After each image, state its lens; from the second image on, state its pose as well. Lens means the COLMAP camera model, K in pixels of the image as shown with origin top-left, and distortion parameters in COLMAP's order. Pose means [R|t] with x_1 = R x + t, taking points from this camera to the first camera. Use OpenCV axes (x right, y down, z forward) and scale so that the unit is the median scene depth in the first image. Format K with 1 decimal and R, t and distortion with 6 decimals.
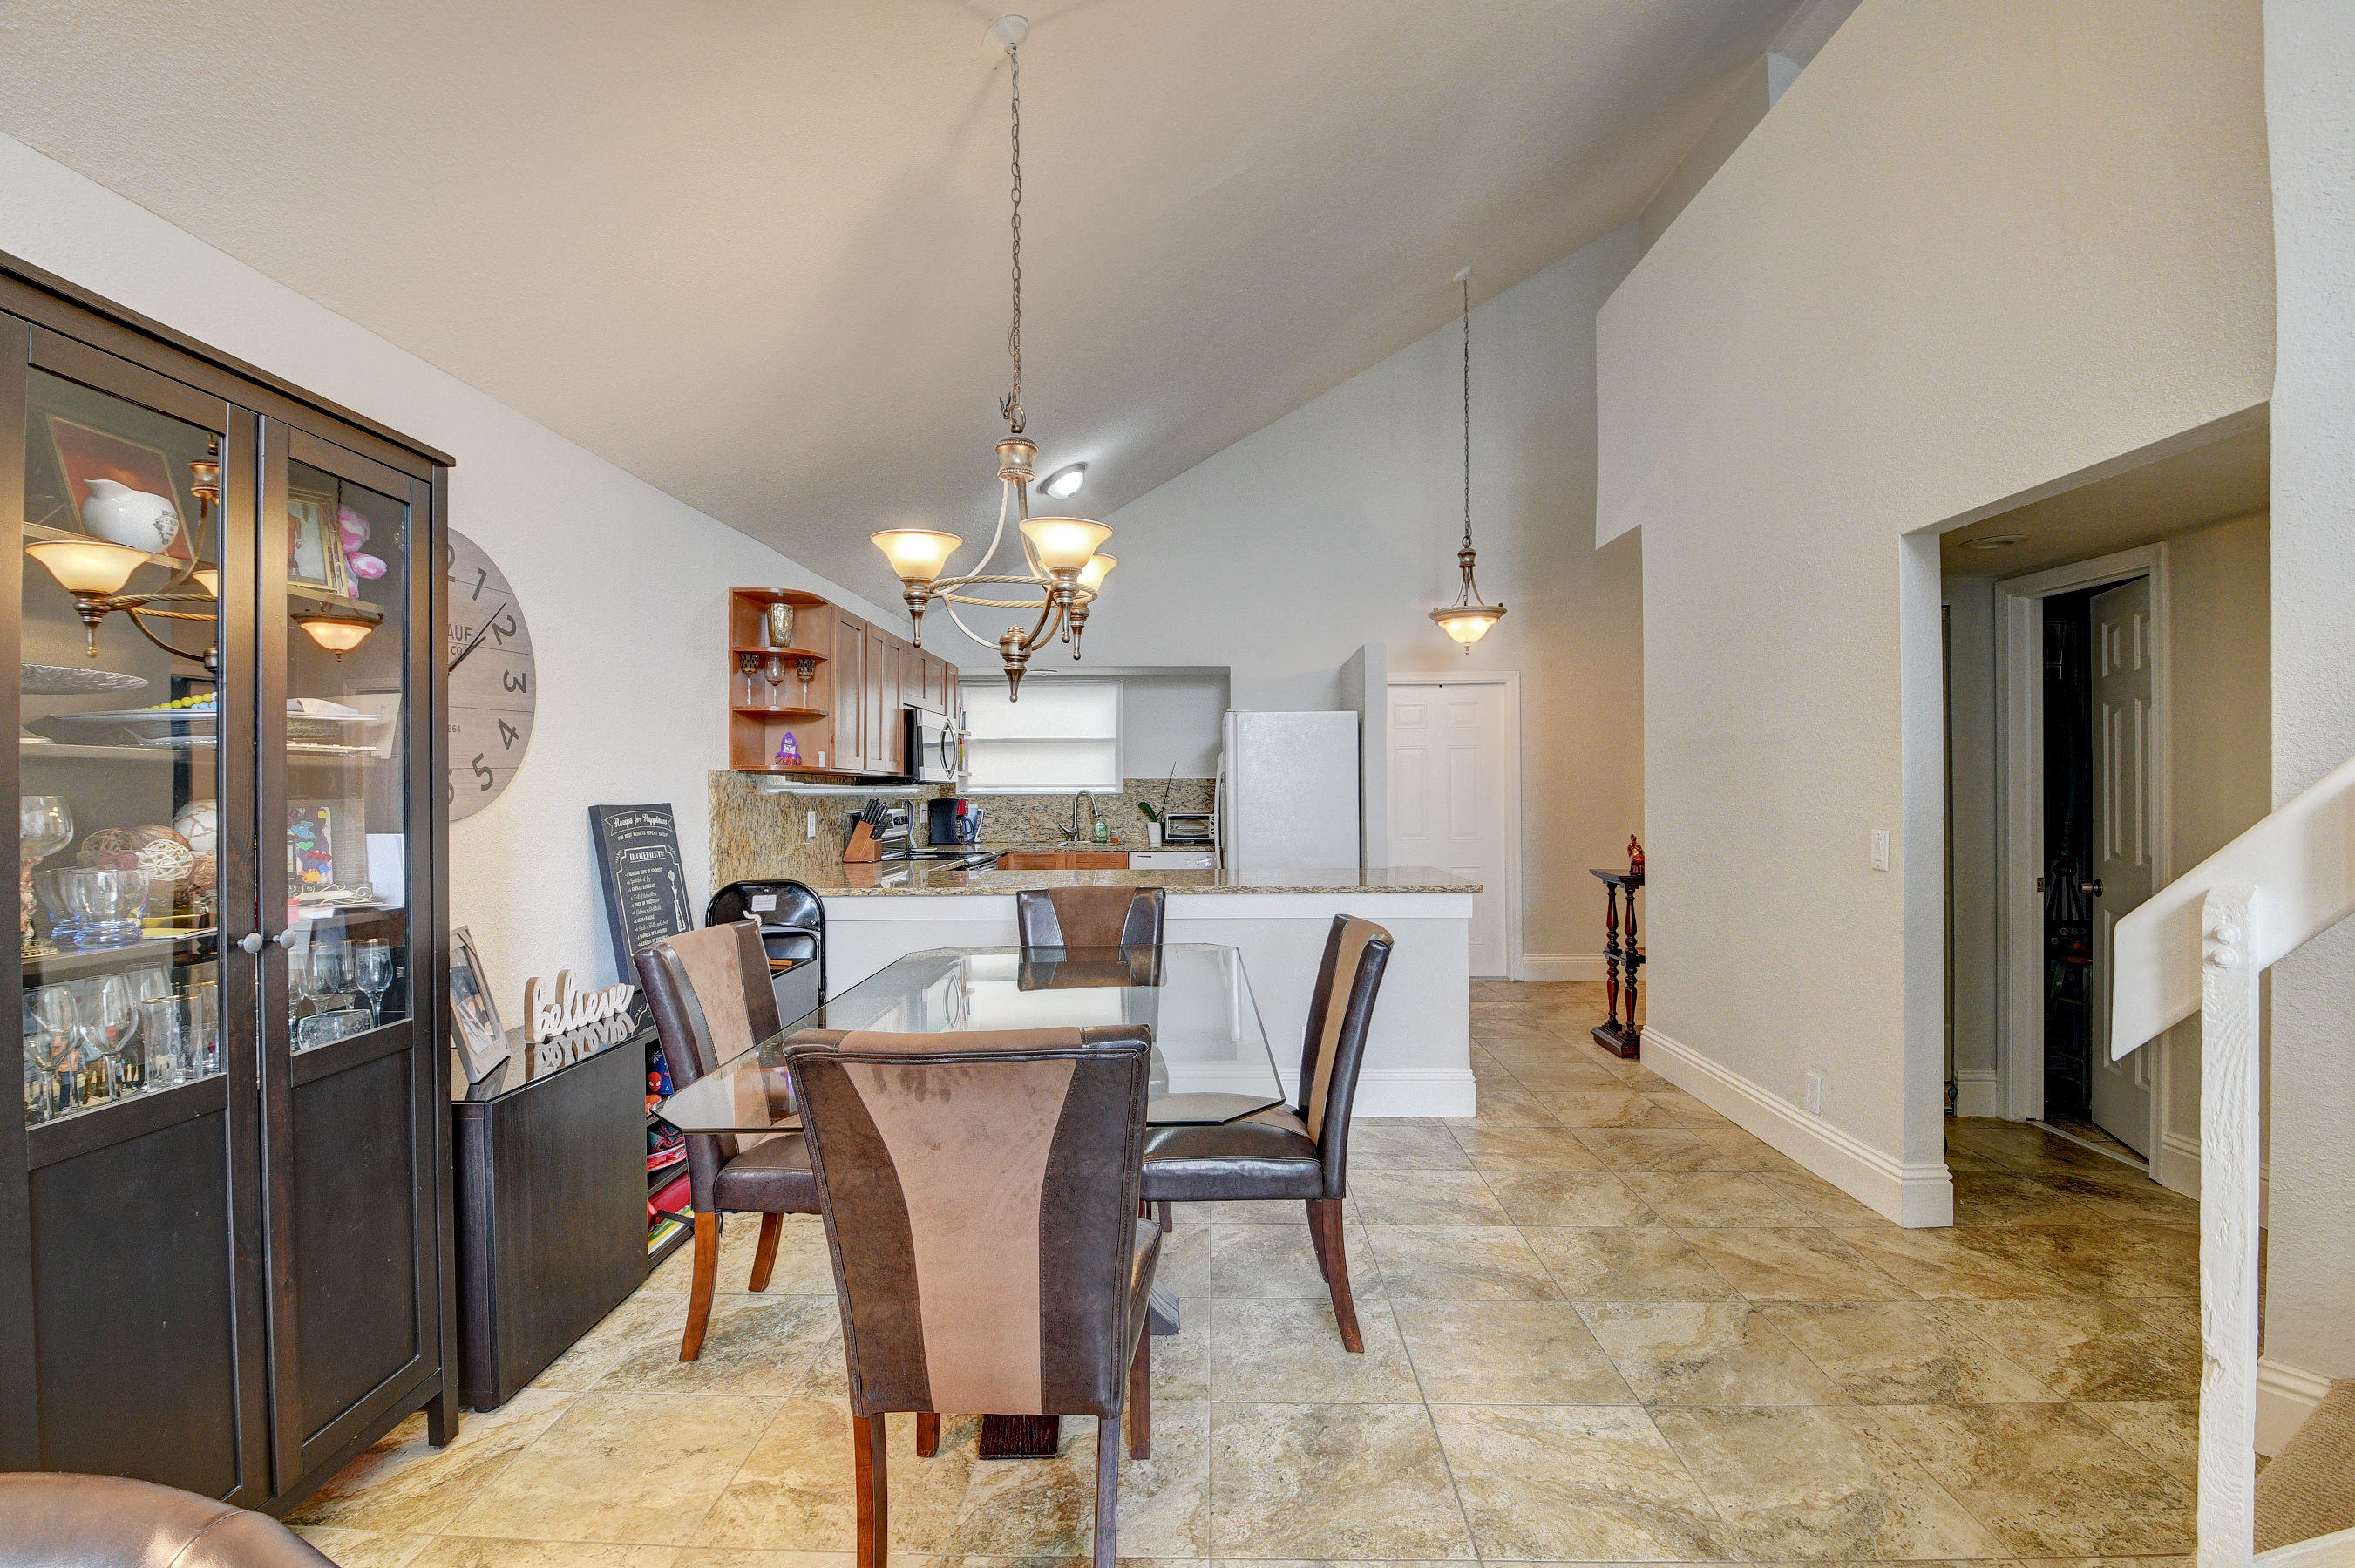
lens RADIAL K [[1042.9, 0, 1185.6], [0, 1042.9, 790.8], [0, 0, 1]] dist [-0.023619, -0.004602]
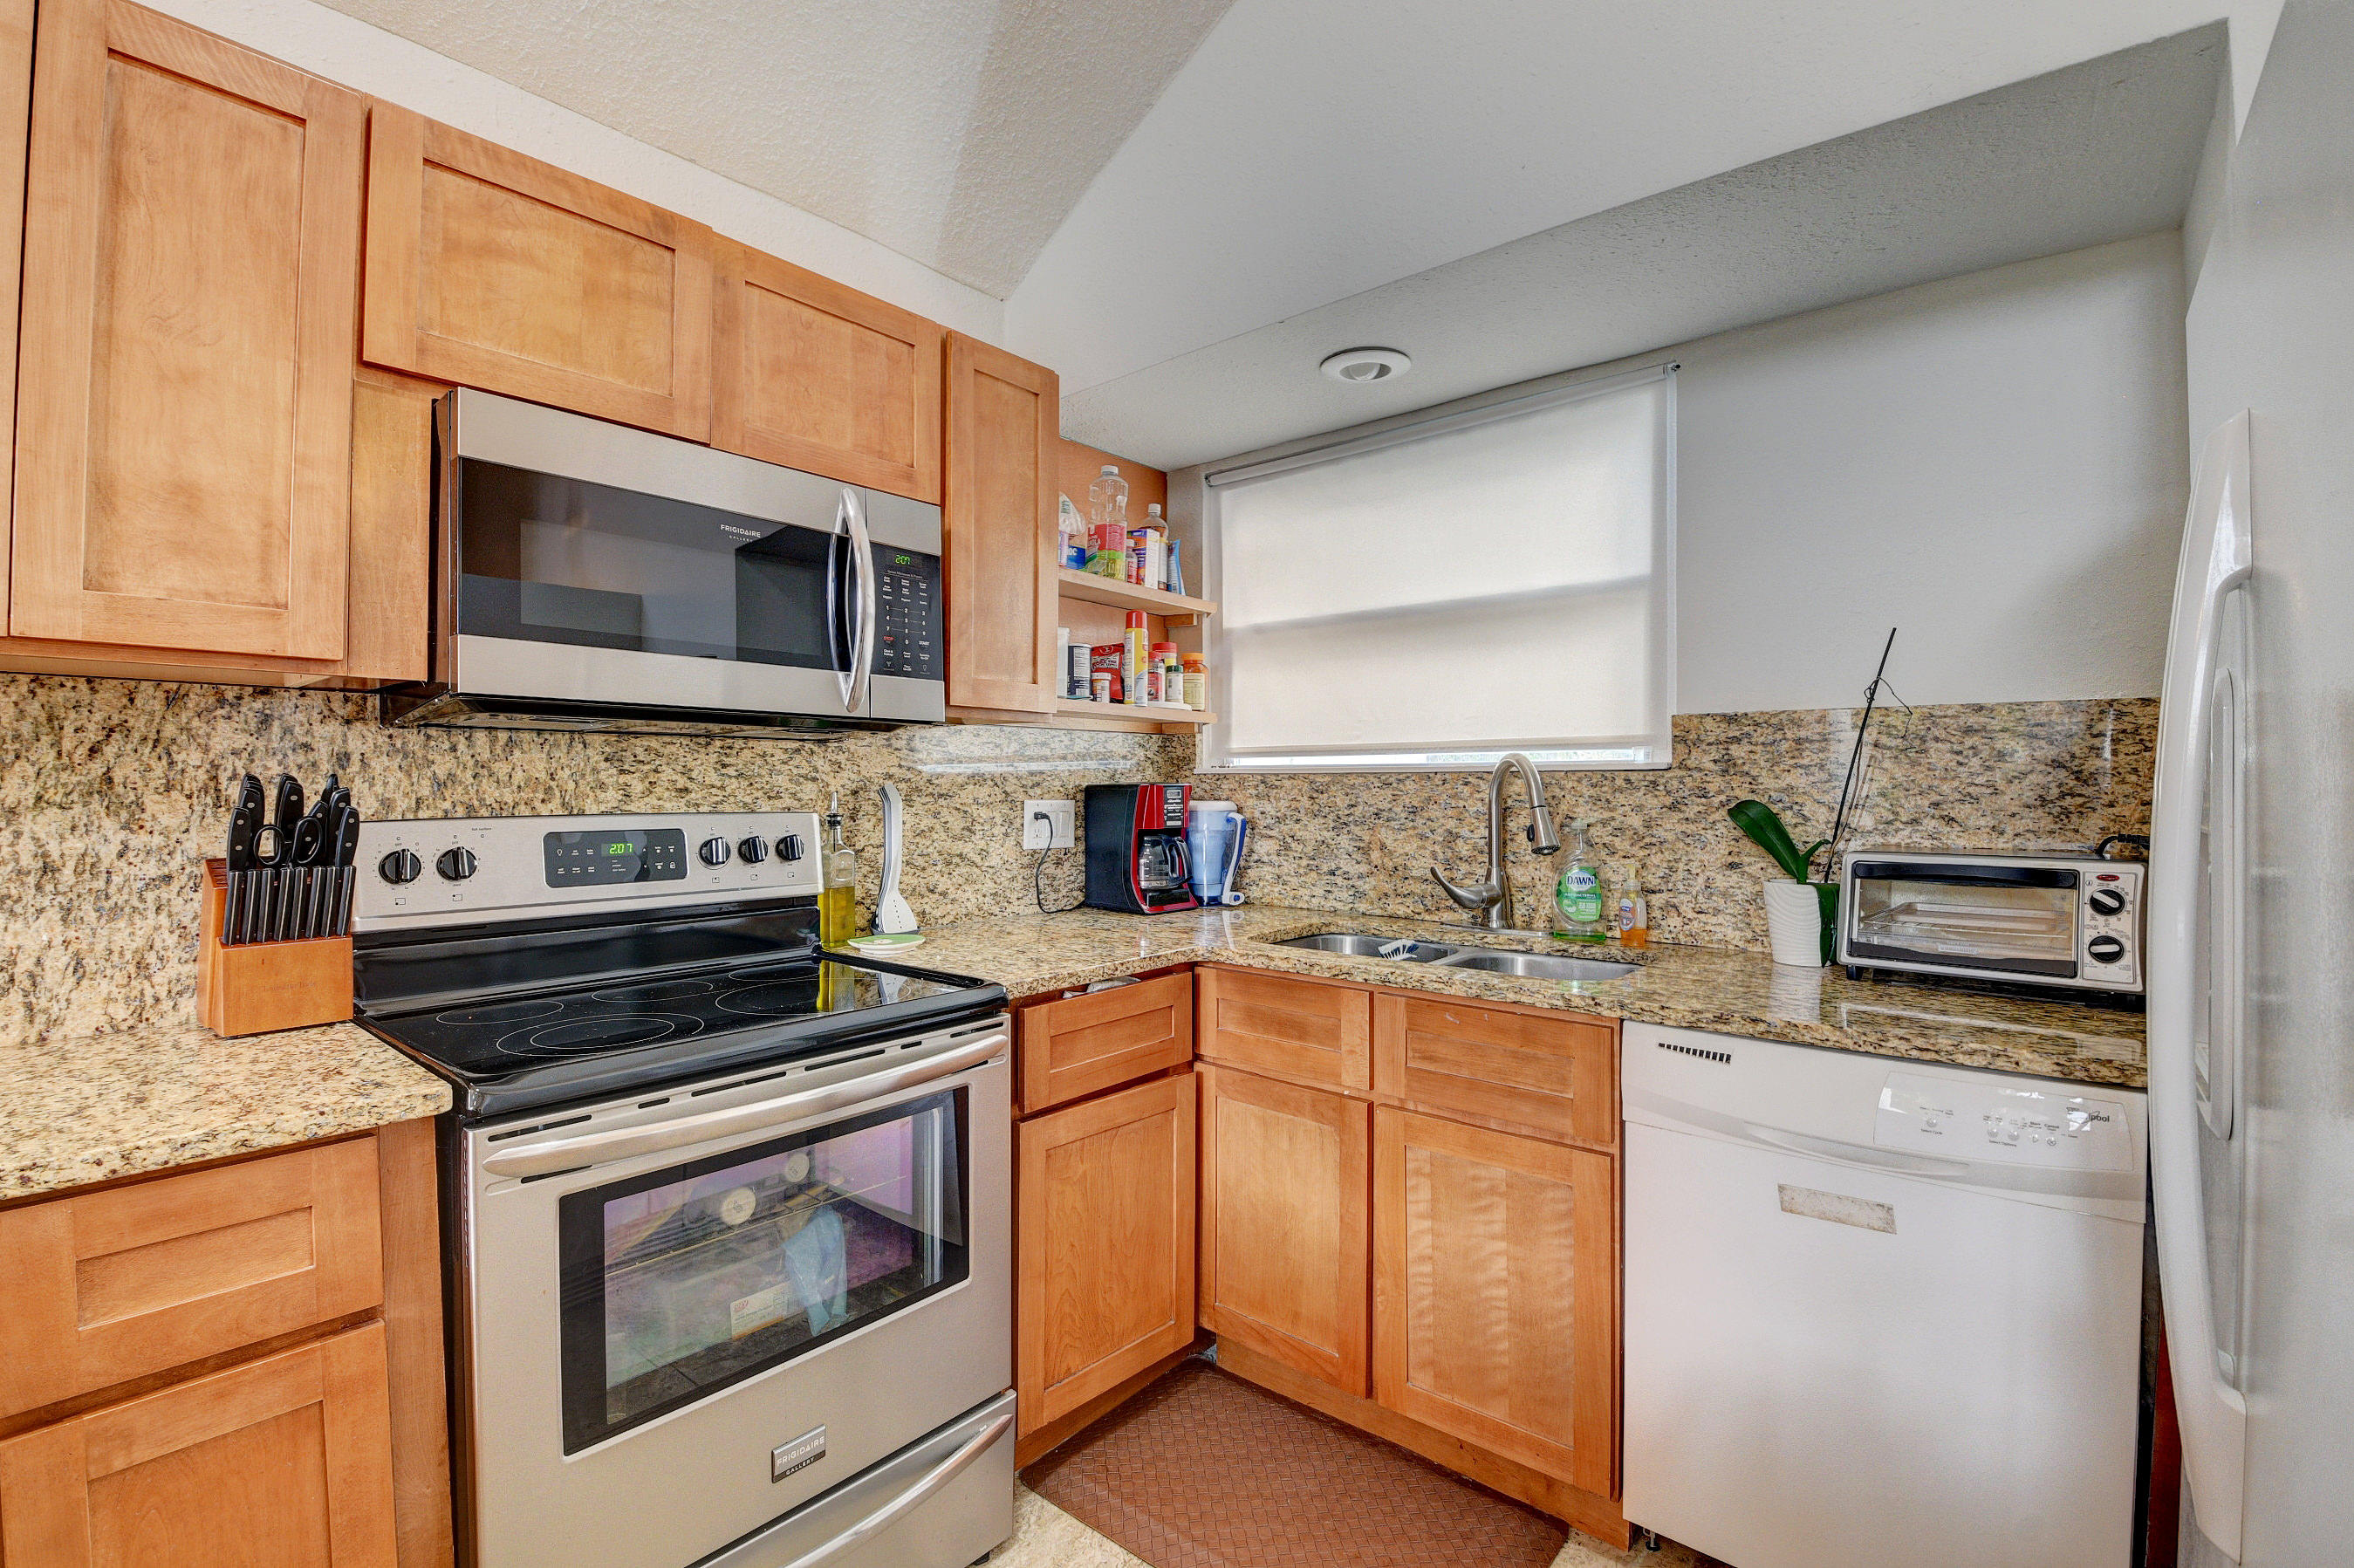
lens RADIAL K [[1042.5, 0, 1168.1], [0, 1042.5, 779.9], [0, 0, 1]] dist [-0.023619, -0.004602]
pose [[0.778310, 0.002583, -0.627875, 0.008667], [-0.003635, 0.999993, -0.000393, 0.006269], [0.627869, 0.002588, 0.778314, 0.708164]]
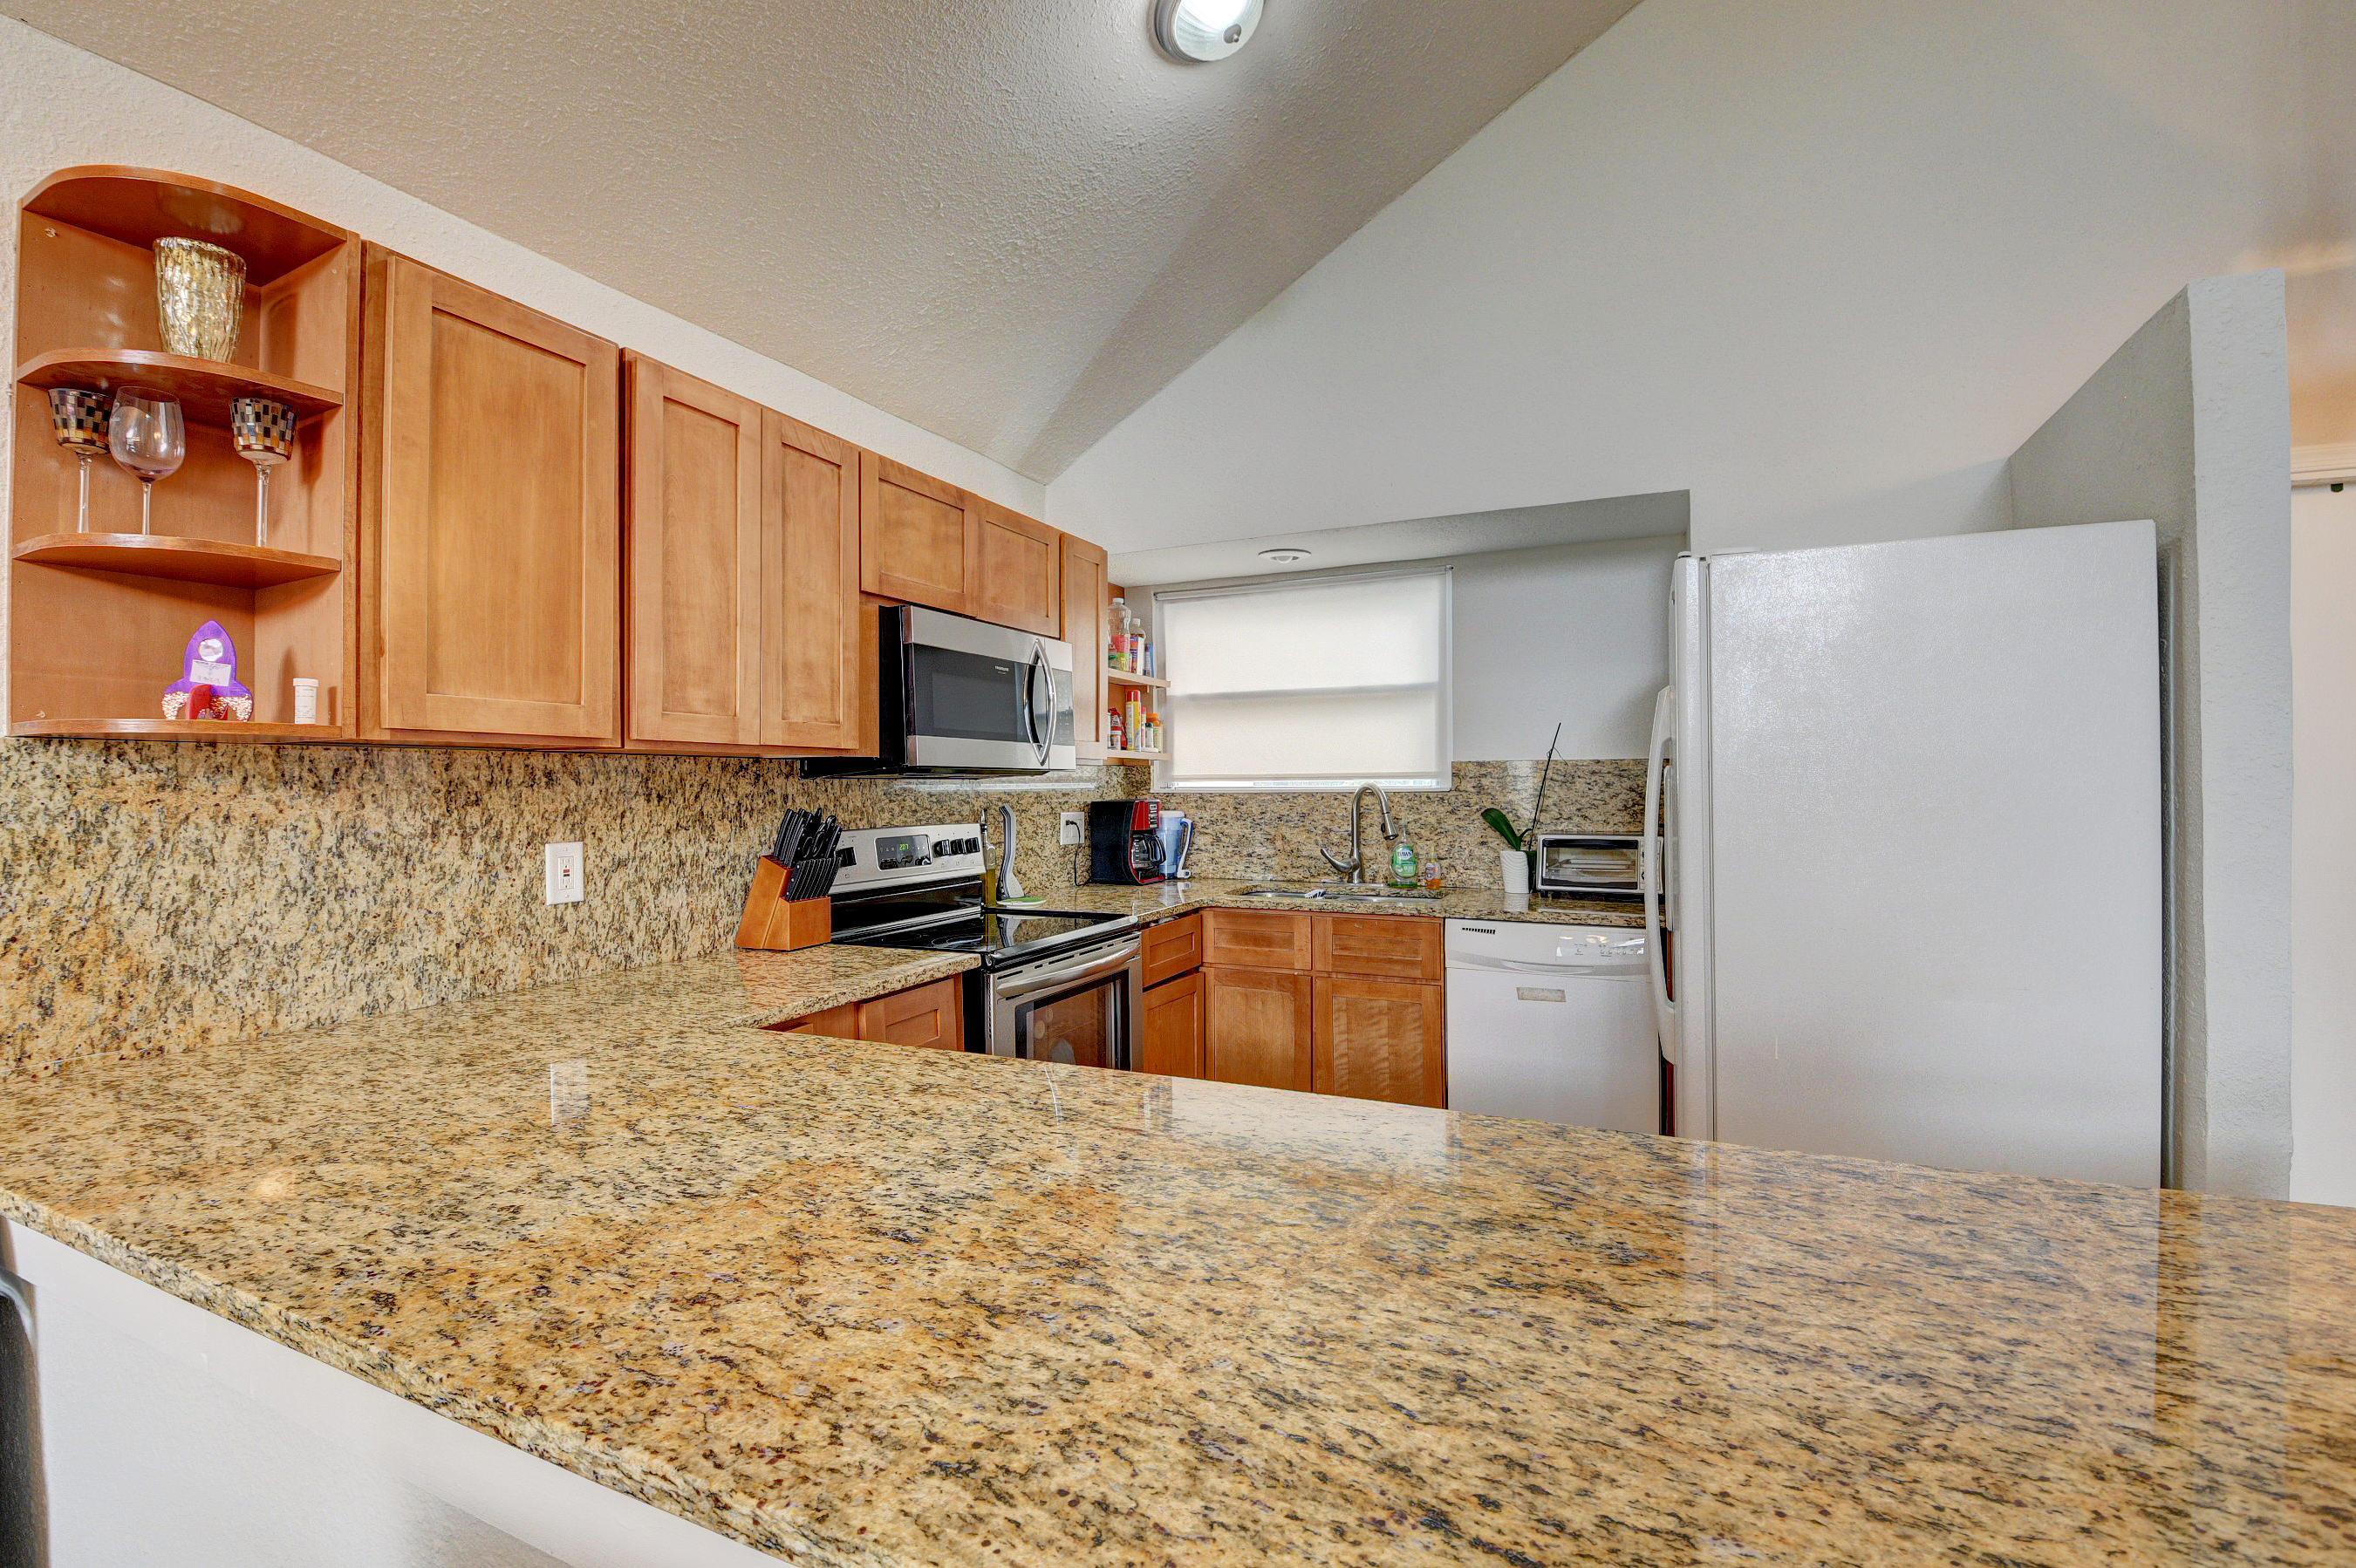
lens RADIAL K [[1043.2, 0, 1171.5], [0, 1043.2, 773.2], [0, 0, 1]] dist [-0.023619, -0.004602]
pose [[0.914349, -0.005966, -0.404883, 0.020014], [0.003548, 0.999971, -0.006721, -0.002985], [0.404912, 0.004709, 0.914344, 0.490805]]
